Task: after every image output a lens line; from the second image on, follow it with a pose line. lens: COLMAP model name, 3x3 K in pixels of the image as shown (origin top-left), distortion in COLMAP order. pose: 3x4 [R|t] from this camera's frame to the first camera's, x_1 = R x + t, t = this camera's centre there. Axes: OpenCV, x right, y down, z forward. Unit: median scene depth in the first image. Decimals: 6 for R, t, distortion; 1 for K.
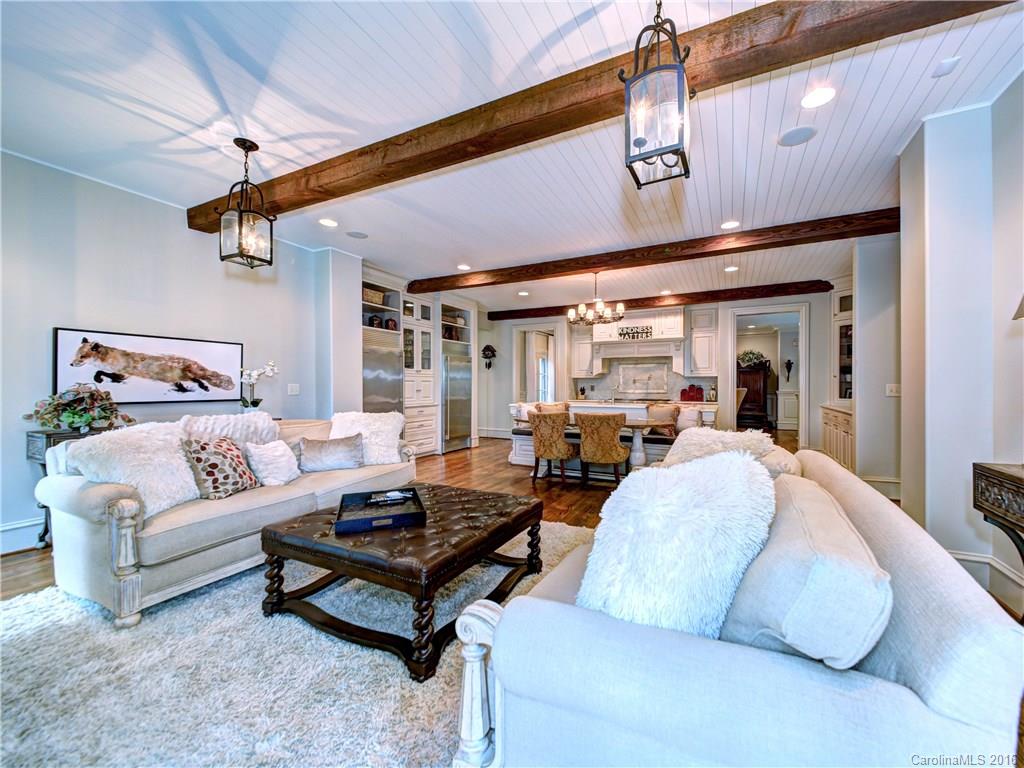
lens RADIAL K [[409.2, 0, 514.2], [0, 409.2, 386.1], [0, 0, 1]] dist [-0.018934, -0.000444]
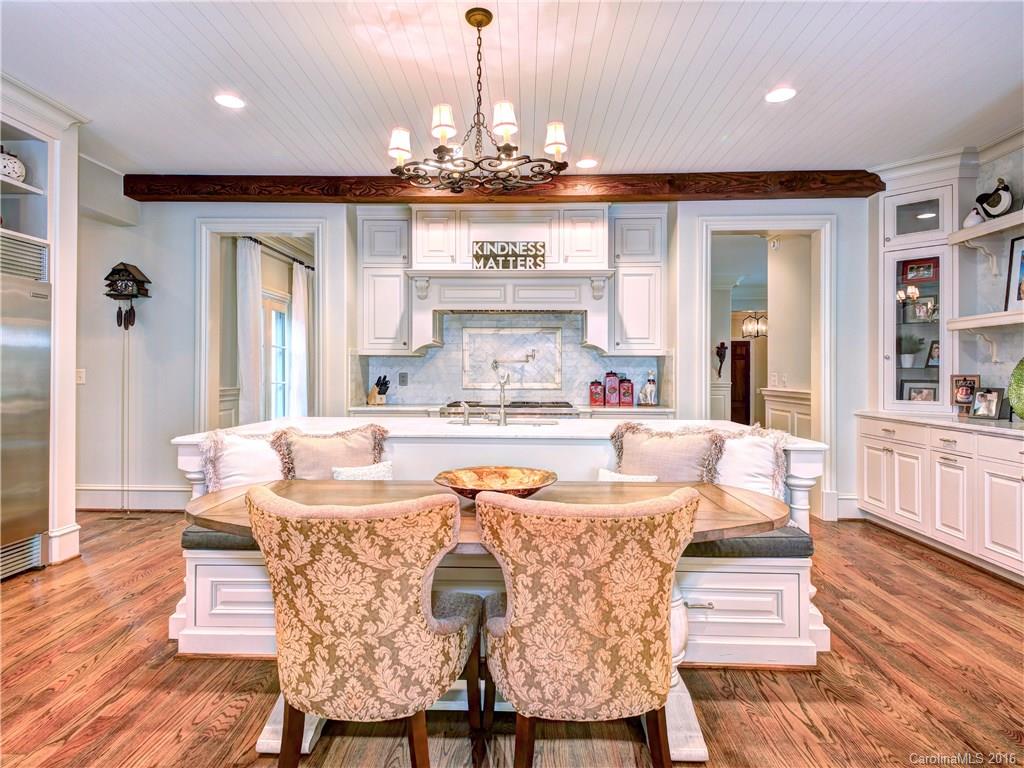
lens RADIAL K [[596.4, 0, 510.6], [0, 596.4, 377.3], [0, 0, 1]] dist [0.024411, -0.000670]
pose [[0.897097, -0.000304, 0.441833, 0.010532], [-0.002986, 0.999973, 0.006753, -0.001760], [-0.441823, -0.007377, 0.897072, 0.413212]]
